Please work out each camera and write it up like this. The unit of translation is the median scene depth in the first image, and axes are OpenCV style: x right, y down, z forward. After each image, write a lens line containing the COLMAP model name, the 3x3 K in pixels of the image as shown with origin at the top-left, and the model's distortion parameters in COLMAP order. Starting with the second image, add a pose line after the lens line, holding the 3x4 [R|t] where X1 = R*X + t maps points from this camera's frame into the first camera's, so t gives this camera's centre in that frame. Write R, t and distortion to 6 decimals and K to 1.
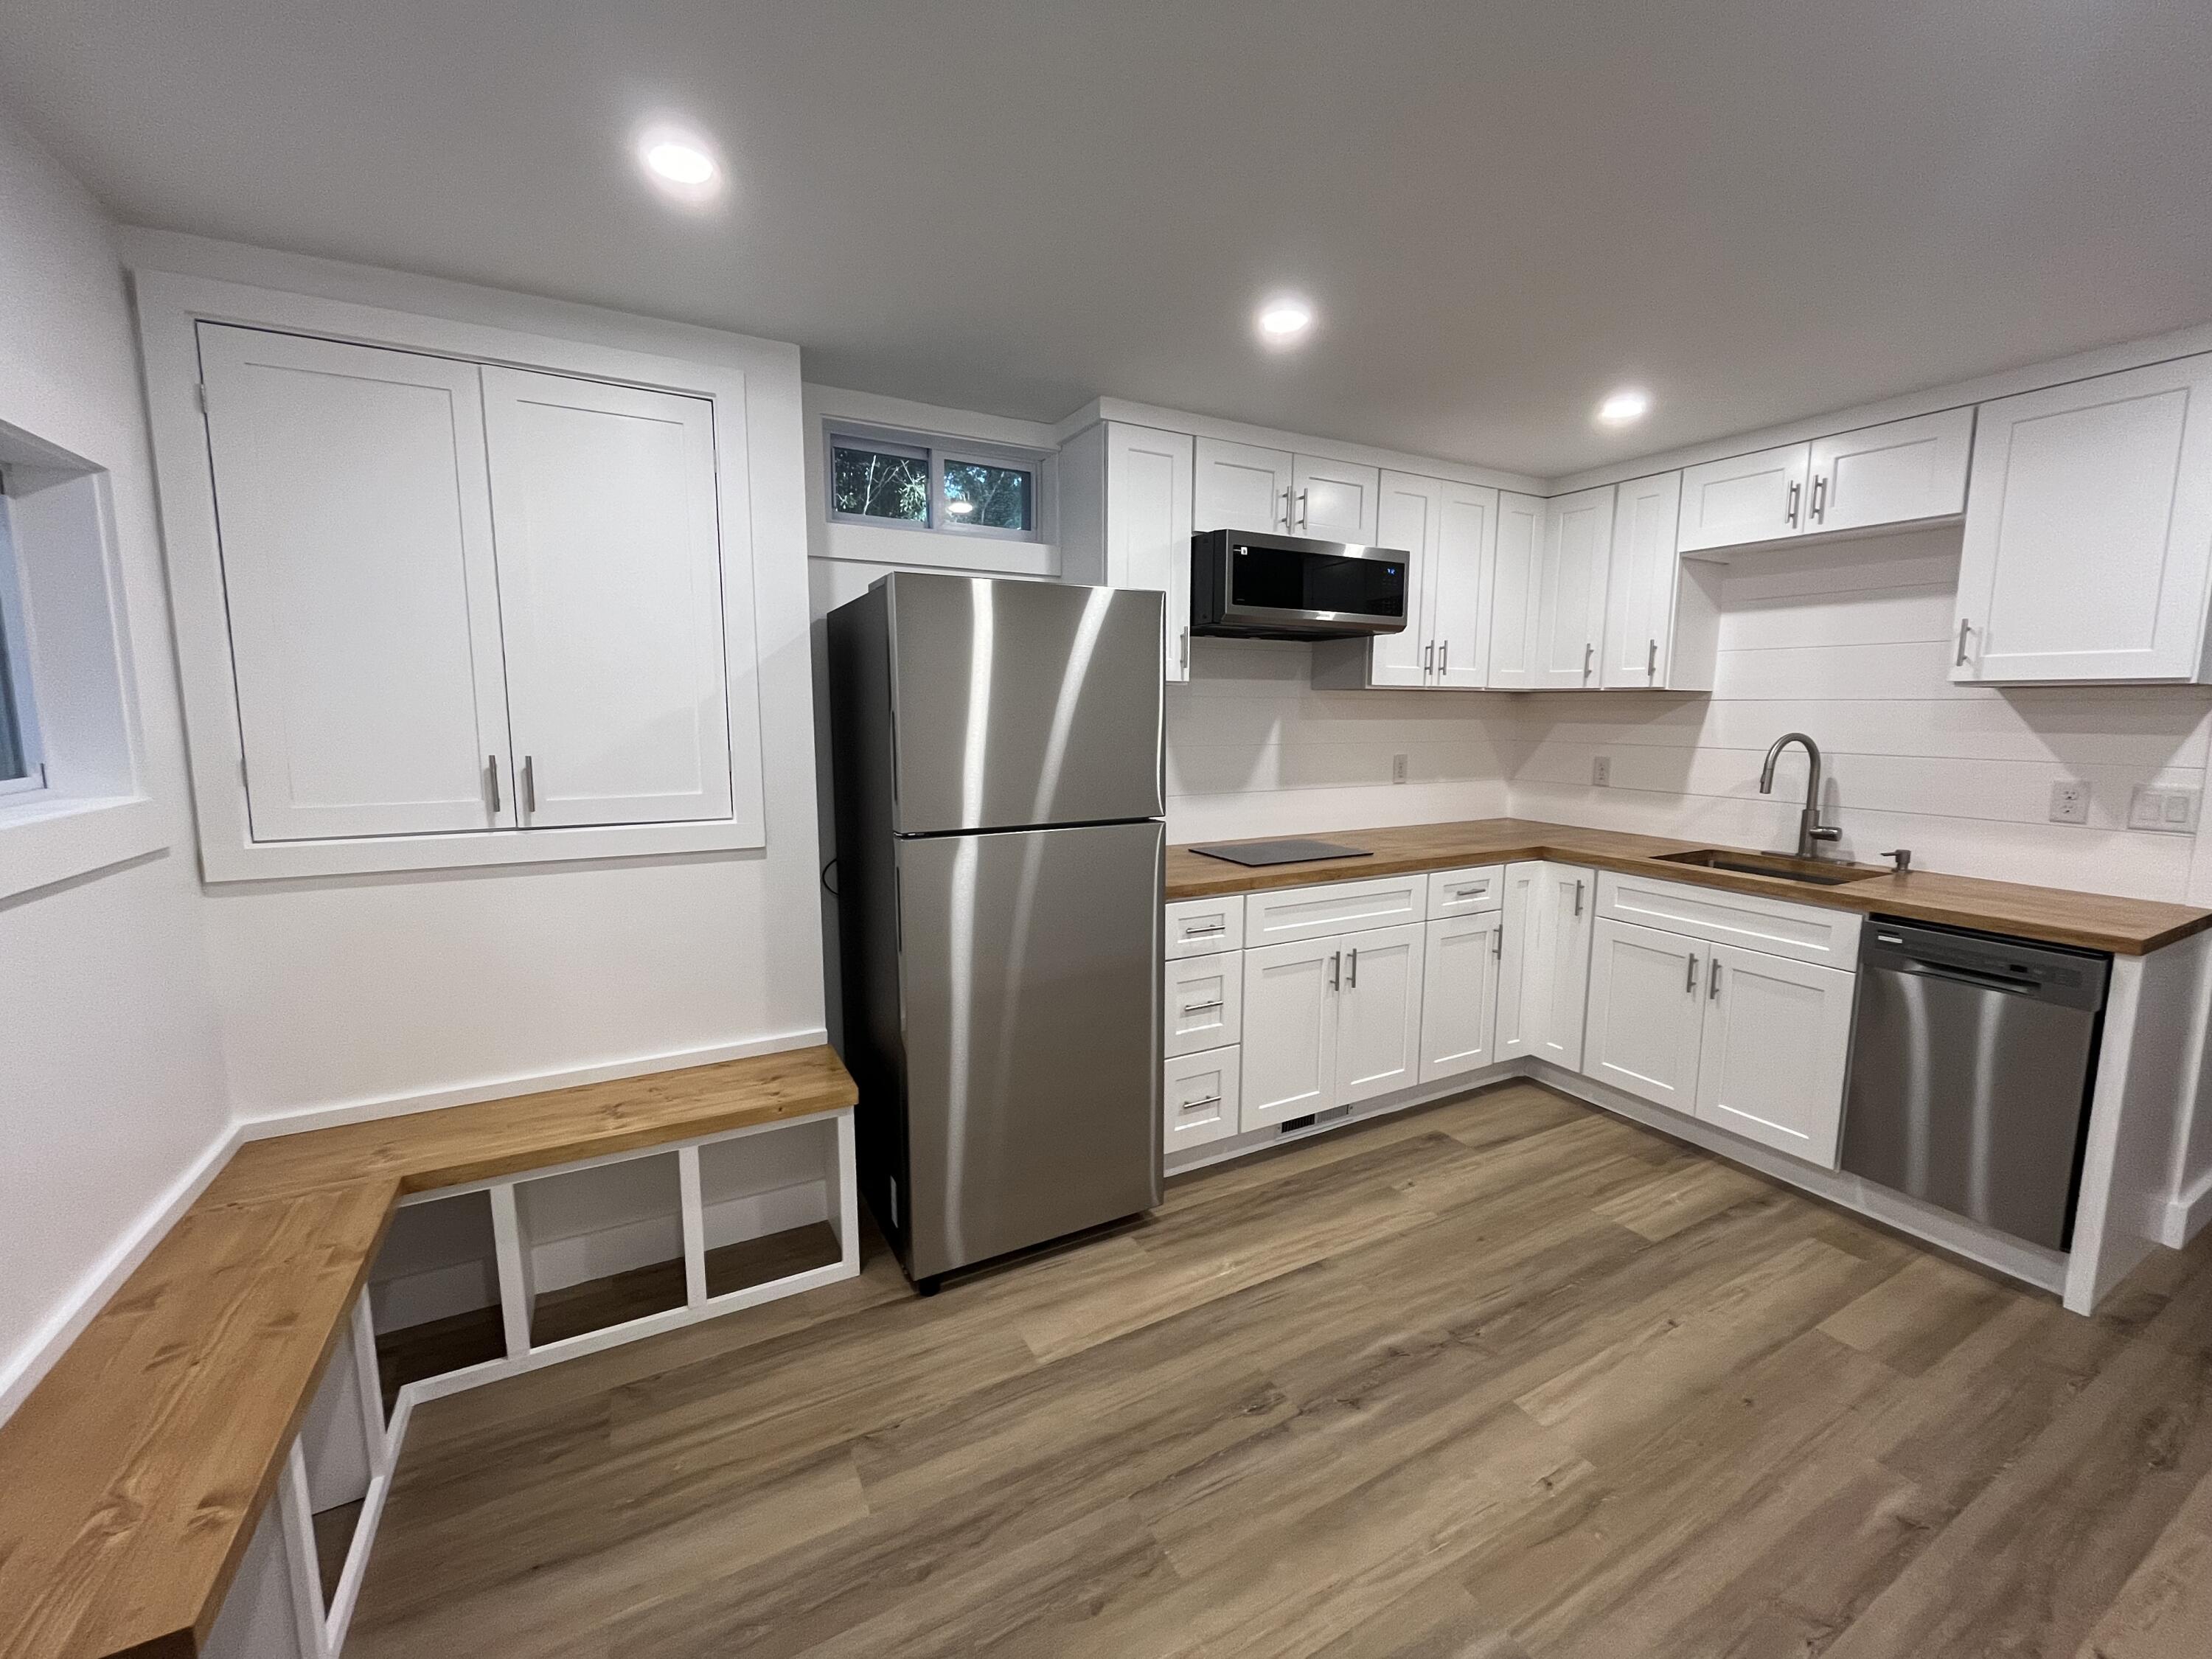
lens RADIAL K [[890.0, 0, 1109.1], [0, 890.0, 826.7], [0, 0, 1]] dist [-0.001216, -0.000045]
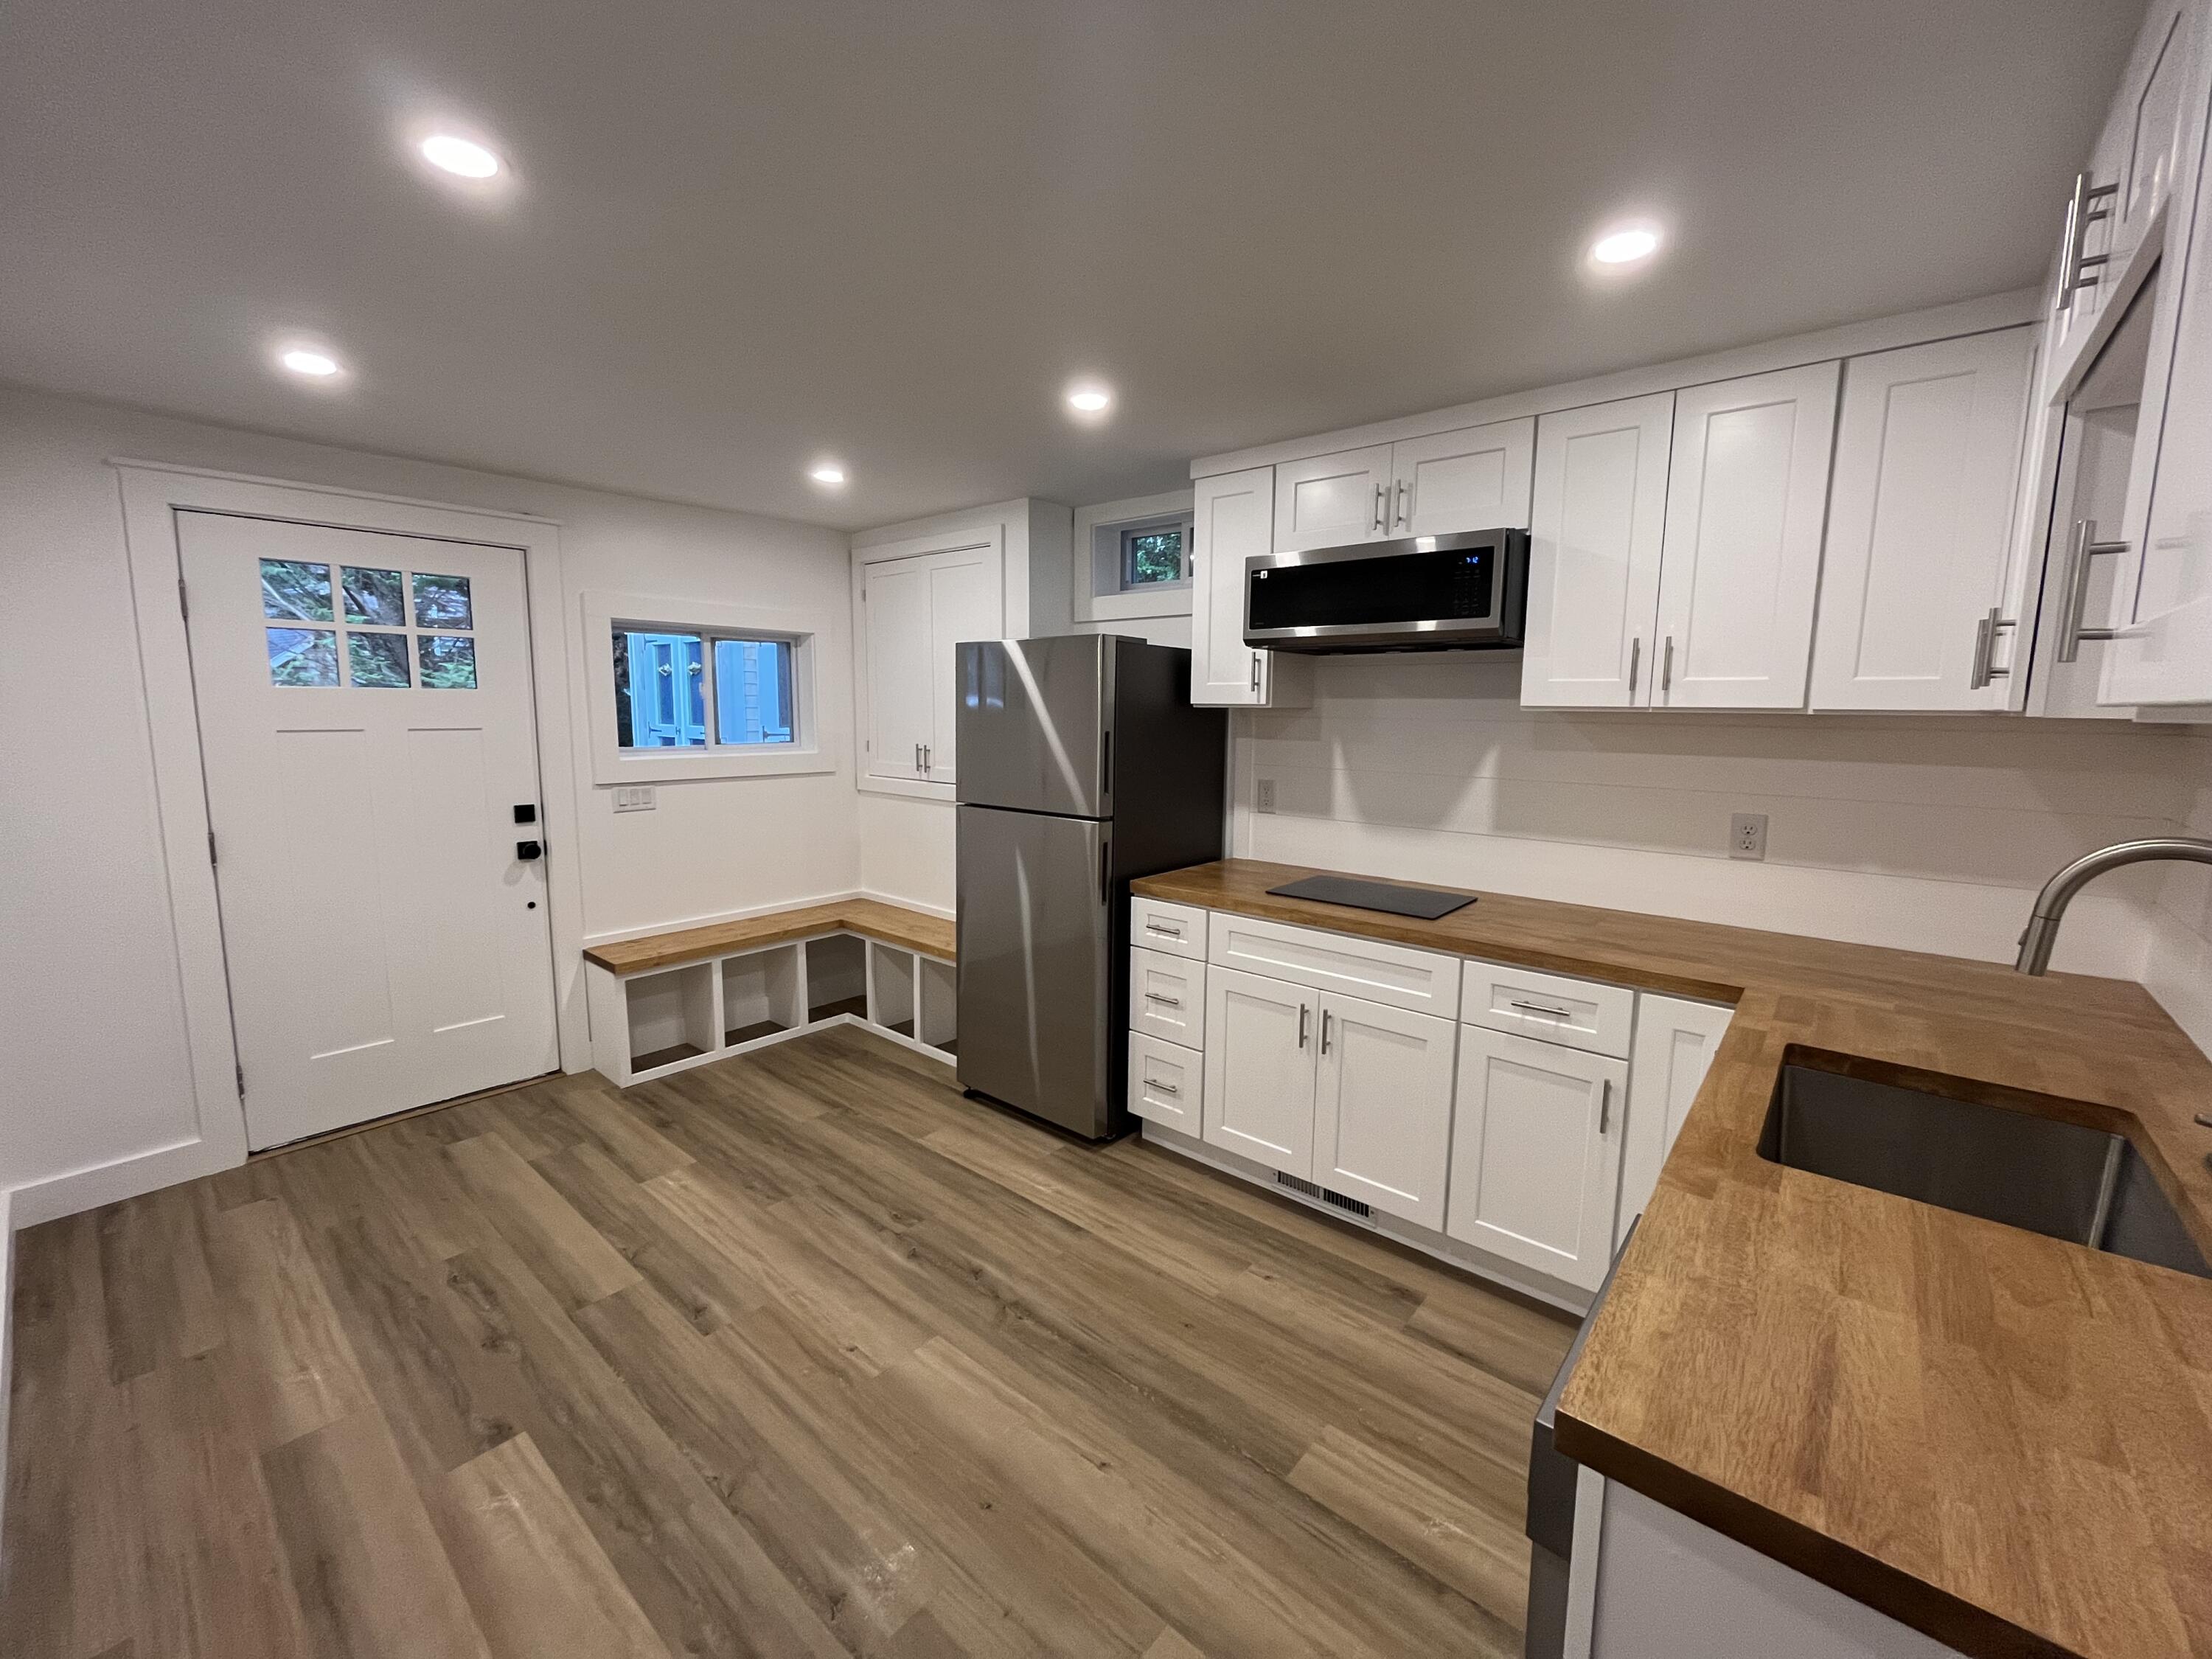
lens RADIAL K [[890.0, 0, 1109.1], [0, 890.0, 826.7], [0, 0, 1]] dist [-0.001216, -0.000045]
pose [[0.361345, 0.127260, -0.923707, 1.155849], [-0.131937, 0.987654, 0.084458, -0.101188], [0.923051, 0.091353, 0.373674, 0.542660]]
